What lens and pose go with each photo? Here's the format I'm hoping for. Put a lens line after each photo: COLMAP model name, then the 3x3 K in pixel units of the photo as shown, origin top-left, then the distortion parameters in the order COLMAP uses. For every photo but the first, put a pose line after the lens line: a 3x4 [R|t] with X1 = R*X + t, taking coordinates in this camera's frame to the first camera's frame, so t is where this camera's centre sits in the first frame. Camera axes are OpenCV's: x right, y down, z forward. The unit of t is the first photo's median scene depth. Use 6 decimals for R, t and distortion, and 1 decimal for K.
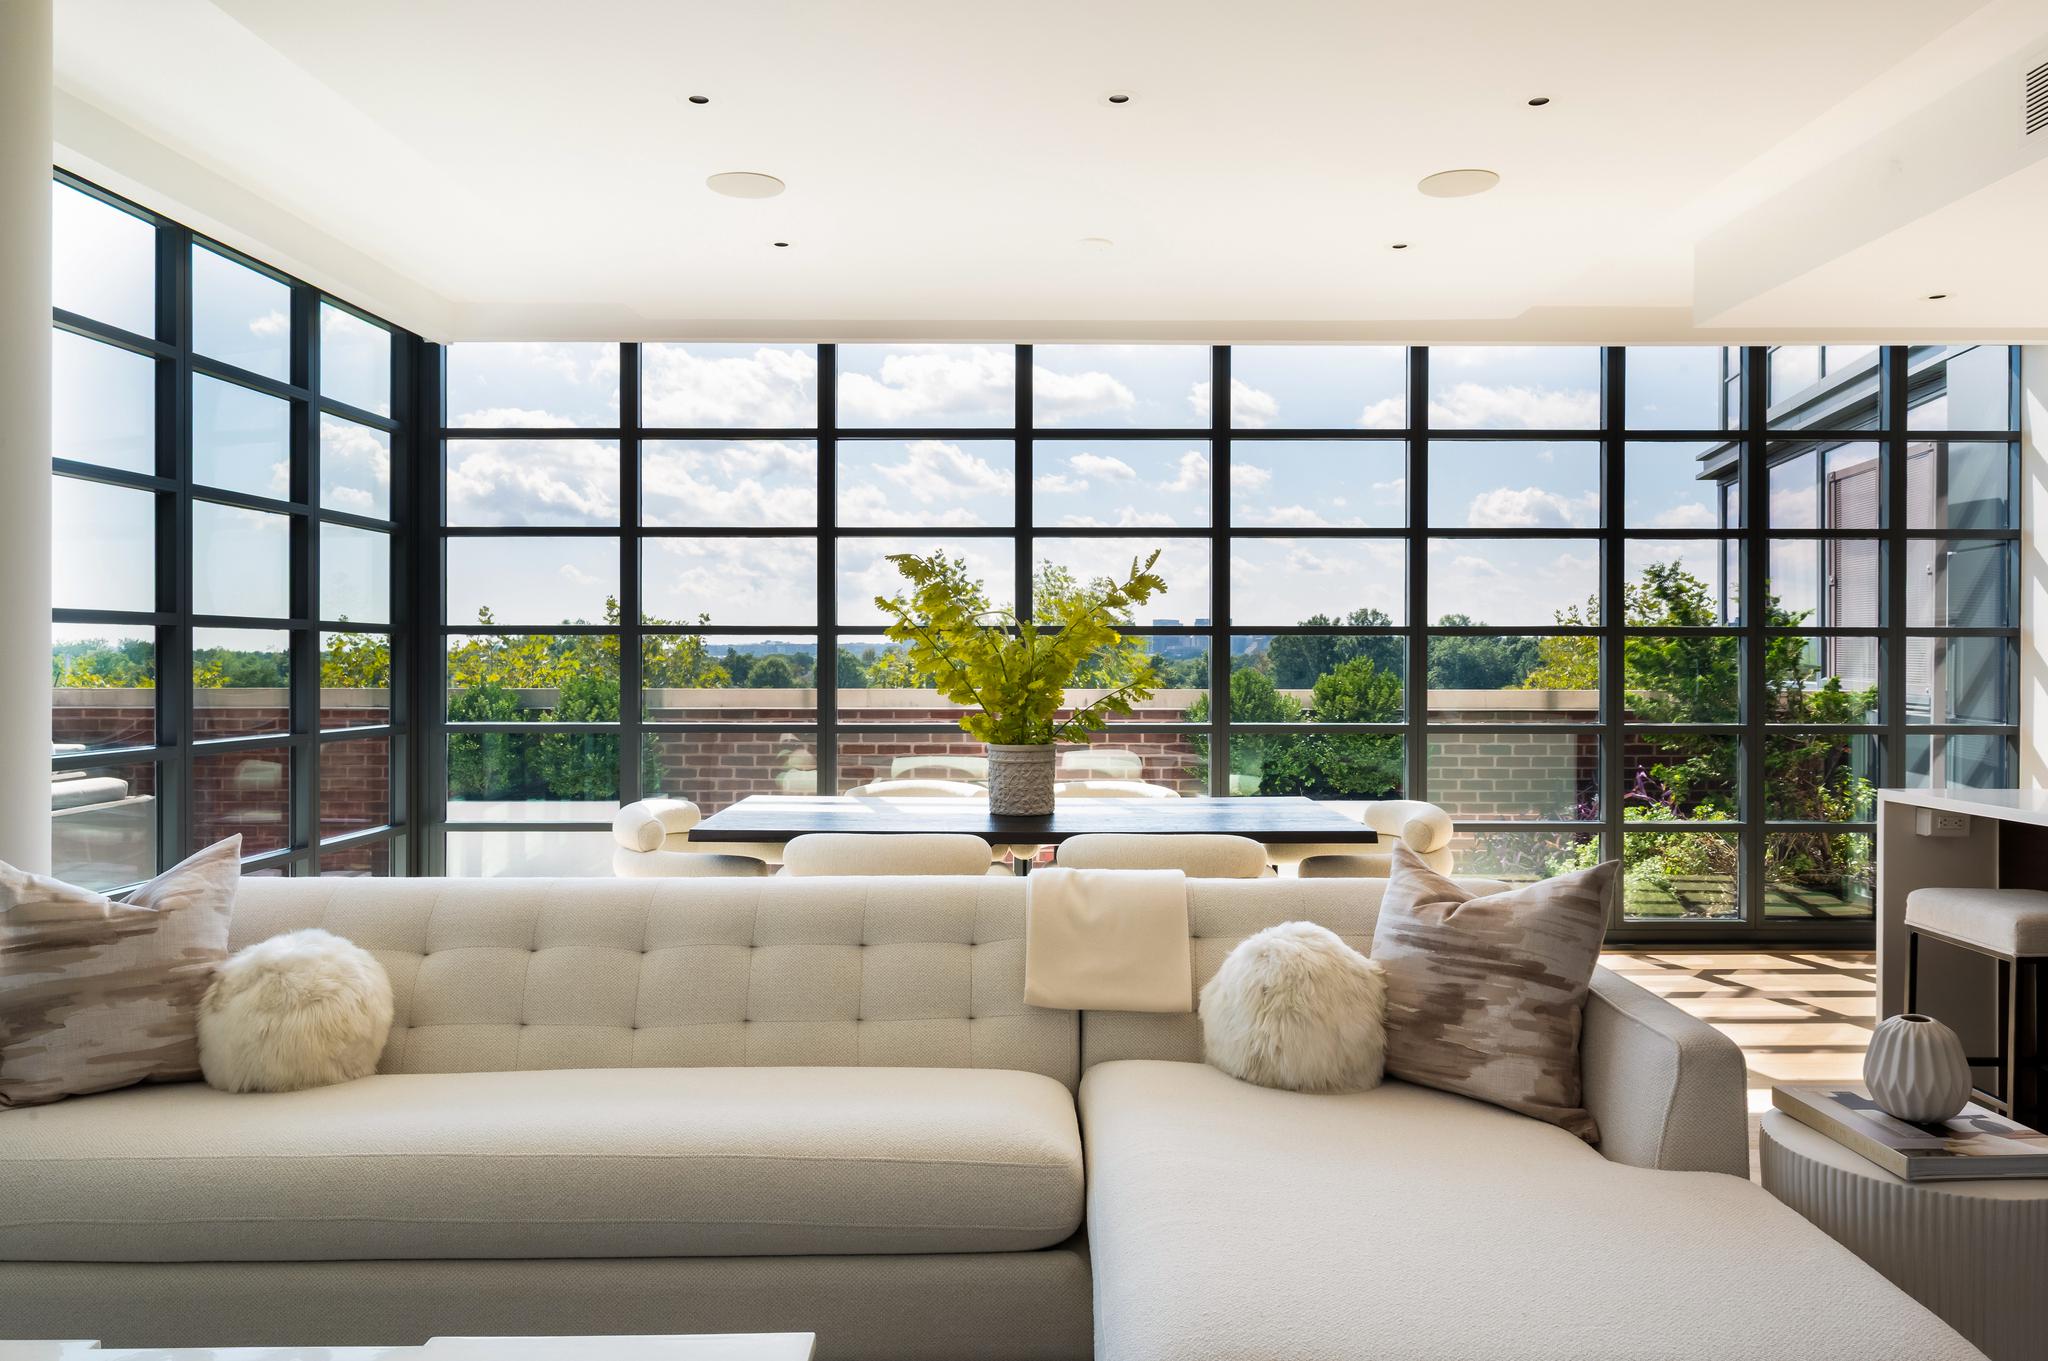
lens RADIAL K [[1436.6, 0, 1045.0], [0, 1436.6, 640.4], [0, 0, 1]] dist [0.001231, 0.000793]
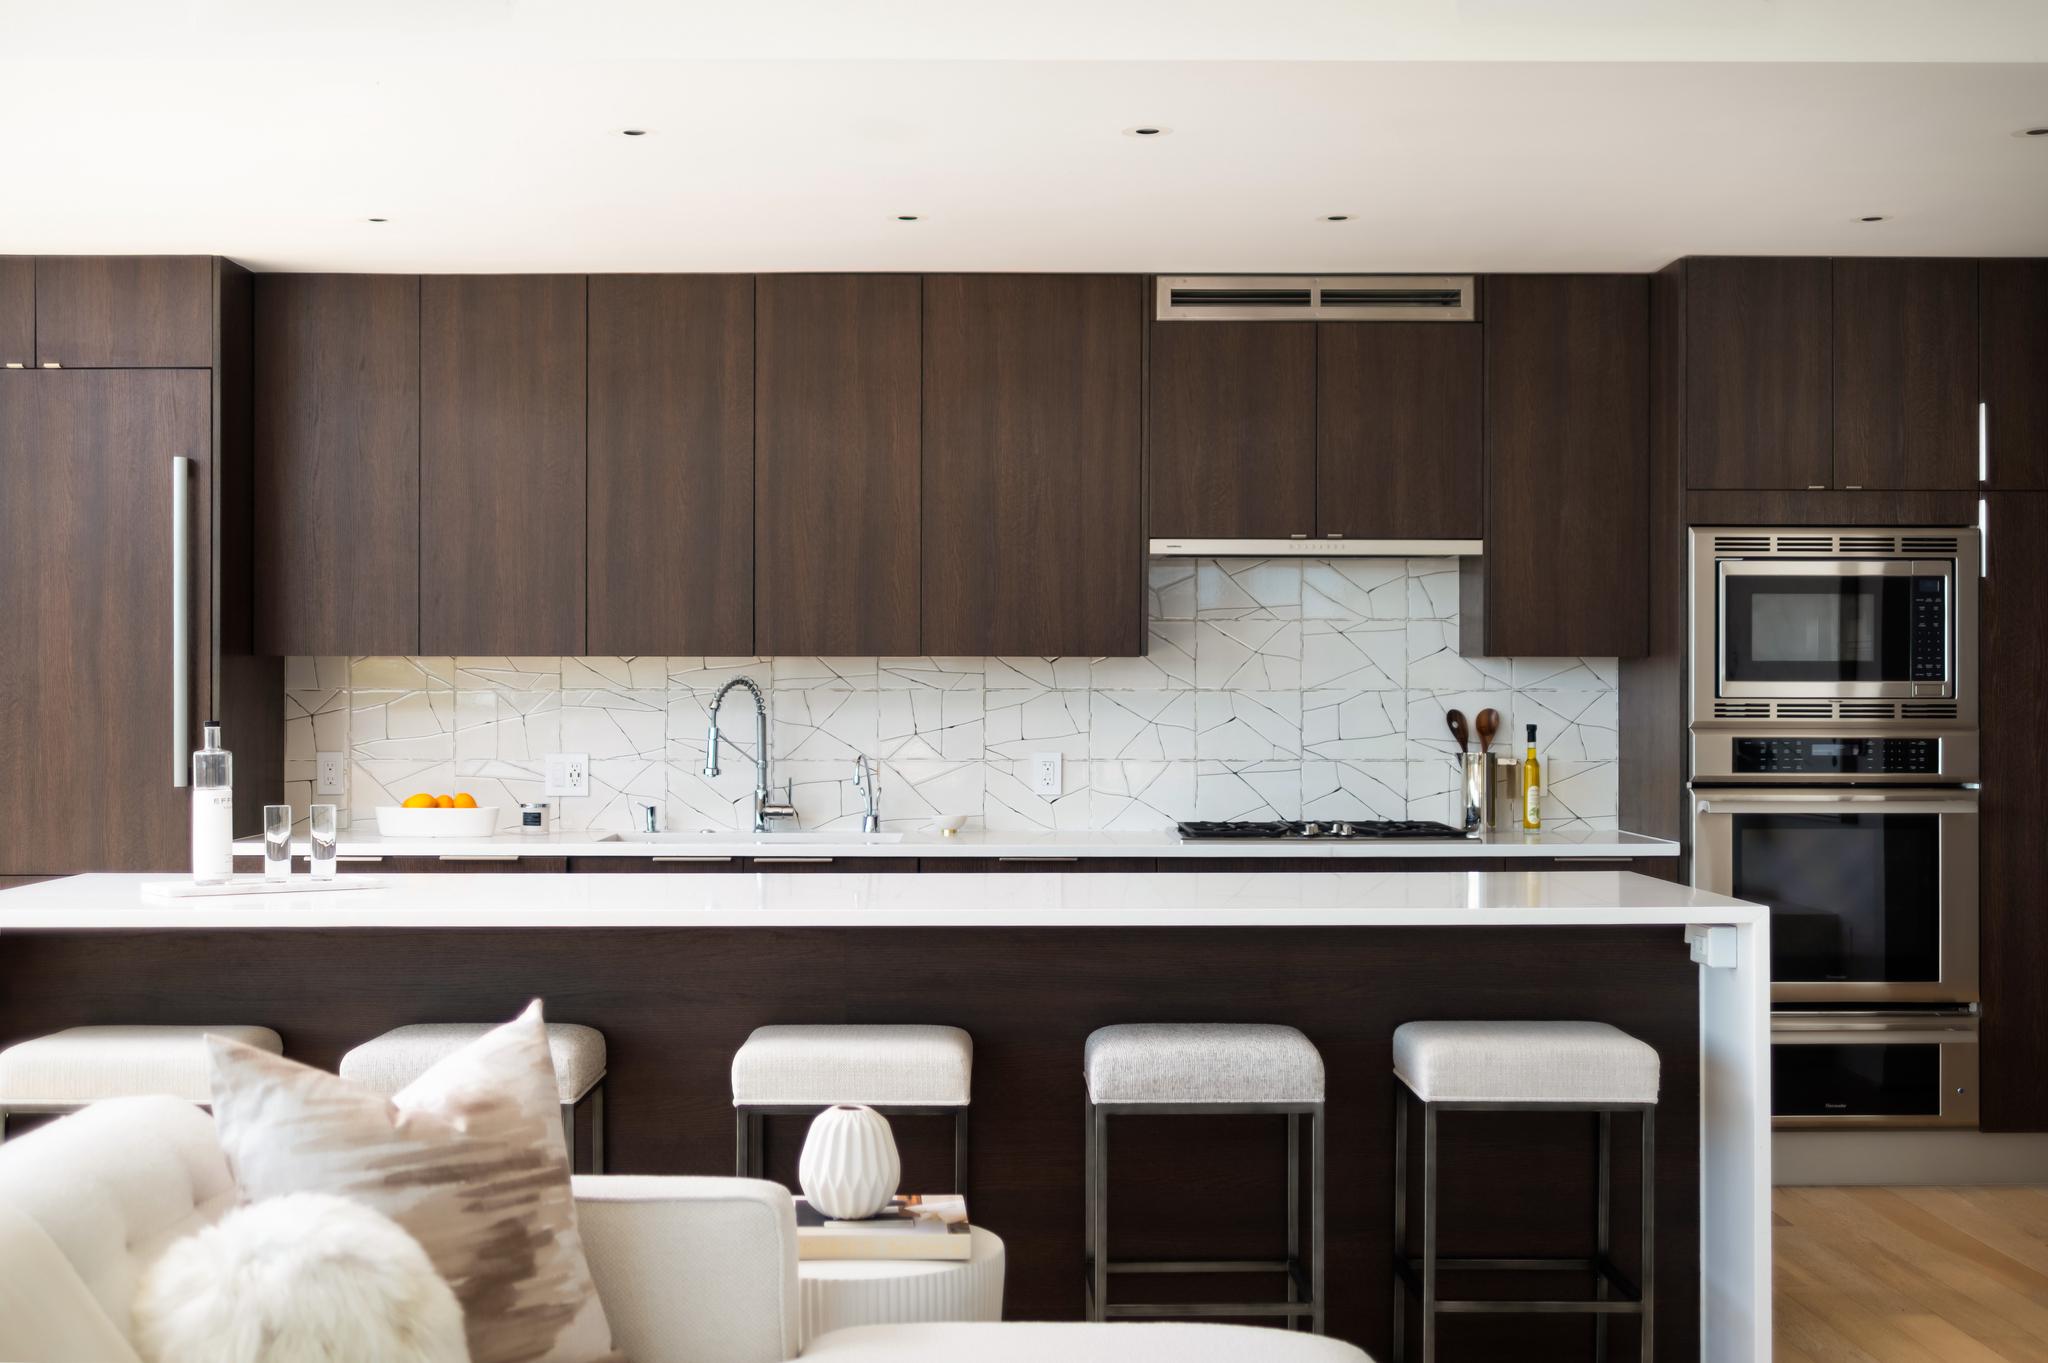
lens RADIAL K [[2542.3, 0, 1017.9], [0, 2542.3, 682.2], [0, 0, 1]] dist [-0.027231, 0.000000]
pose [[-0.003595, 0.000265, 0.999994, -0.203193], [-0.008338, 0.999965, -0.000295, -0.000849], [-0.999959, -0.008339, -0.003593, 0.185041]]
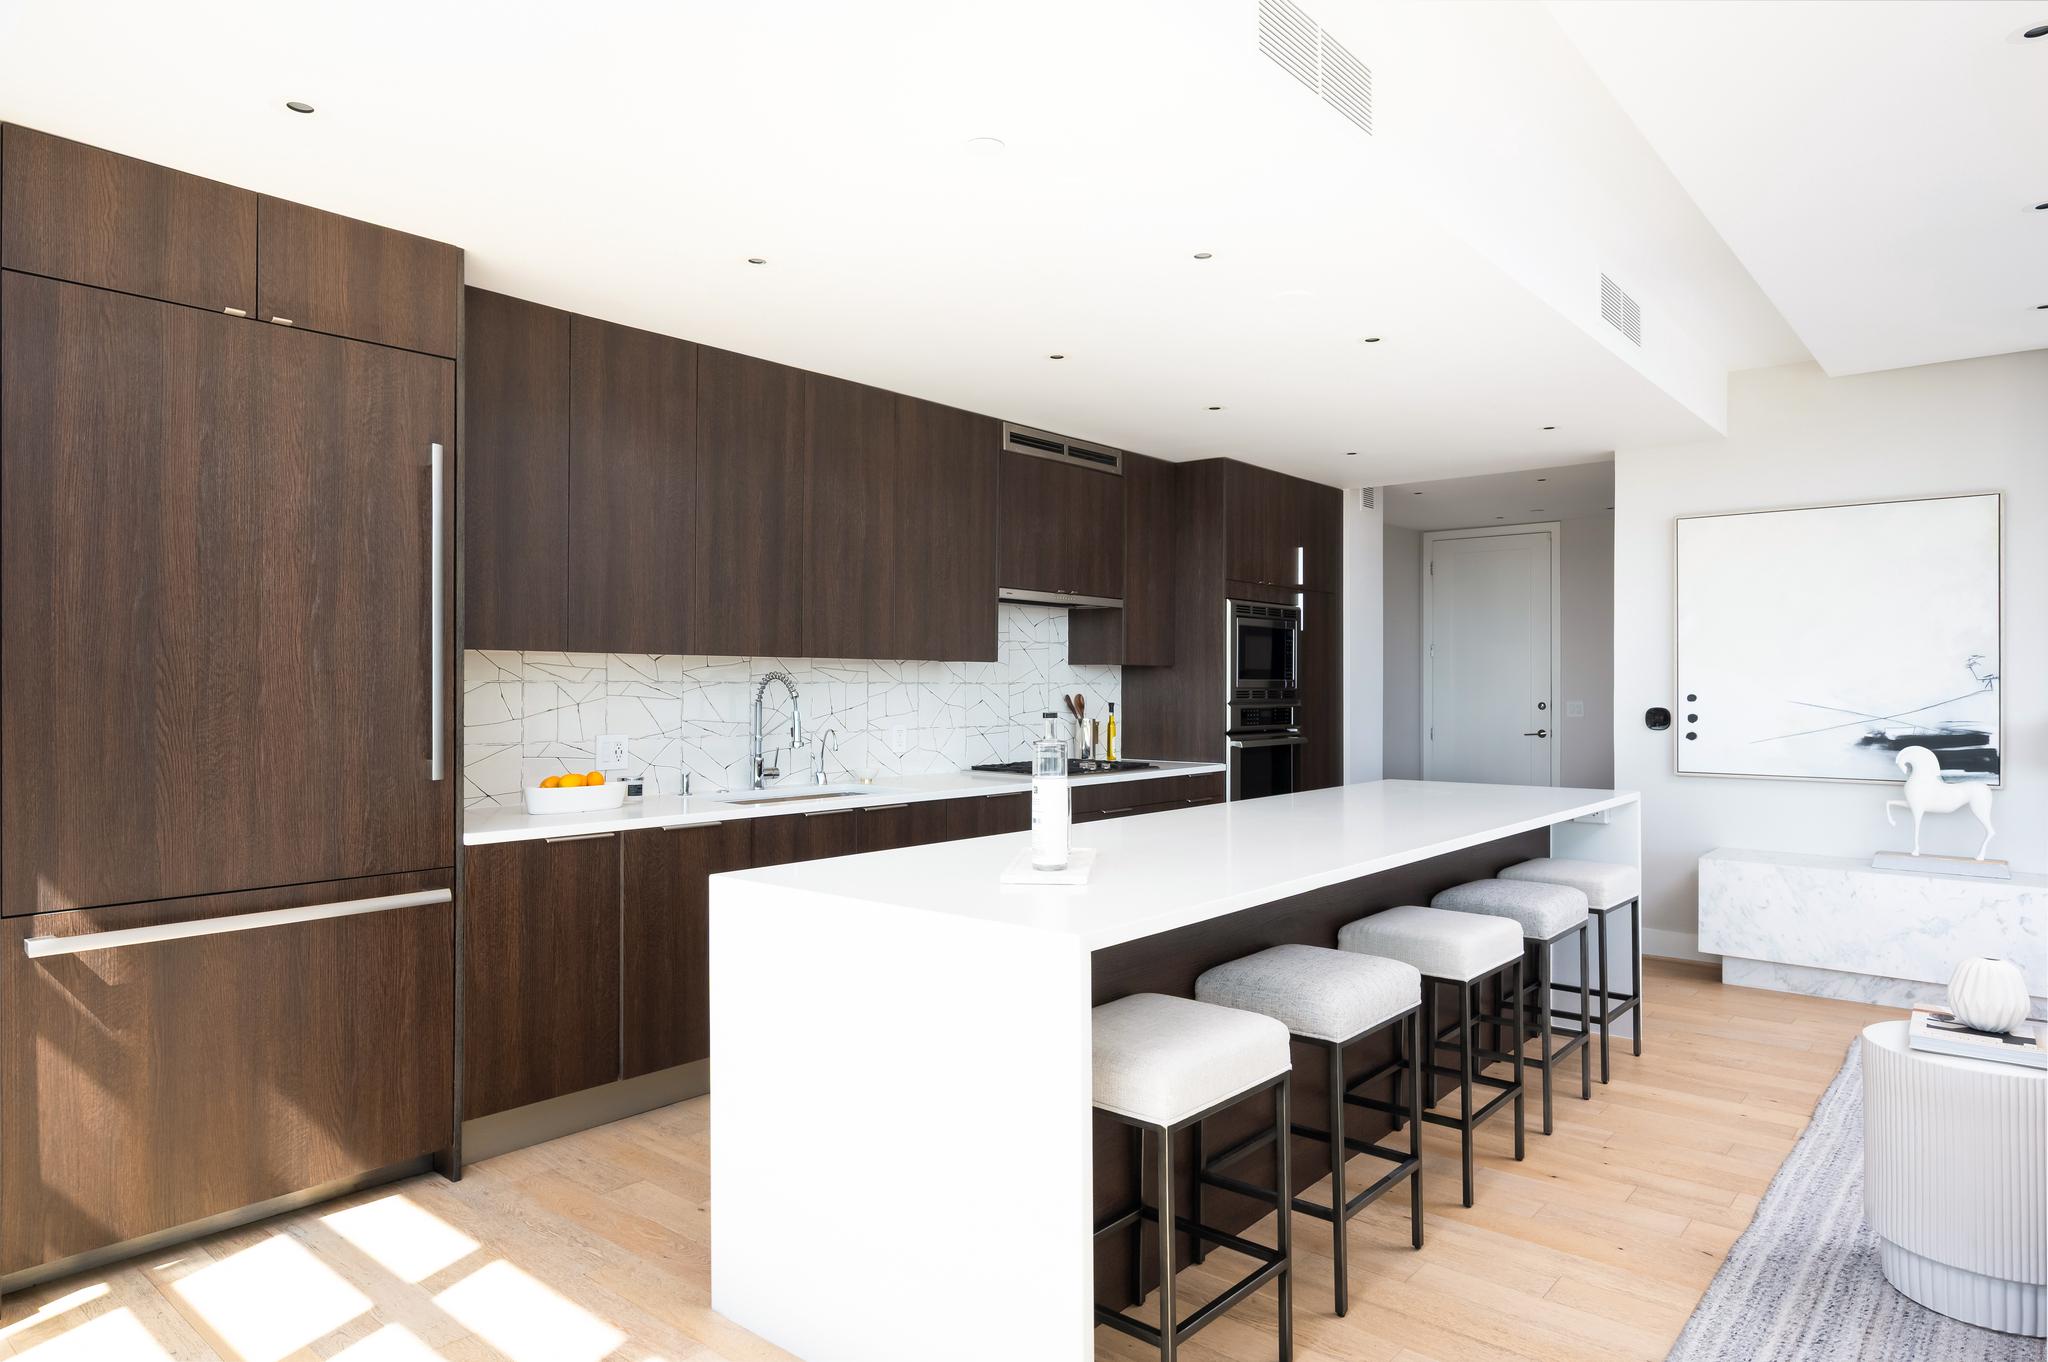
lens RADIAL K [[1224.1, 0, 1032.0], [0, 1224.1, 681.1], [0, 0, 1]] dist [0.000607, -0.000090]
pose [[-0.758070, -0.005556, 0.652149, 0.099272], [-0.011760, 0.999918, -0.005152, 0.002067], [-0.652067, -0.011575, -0.758073, 0.499761]]
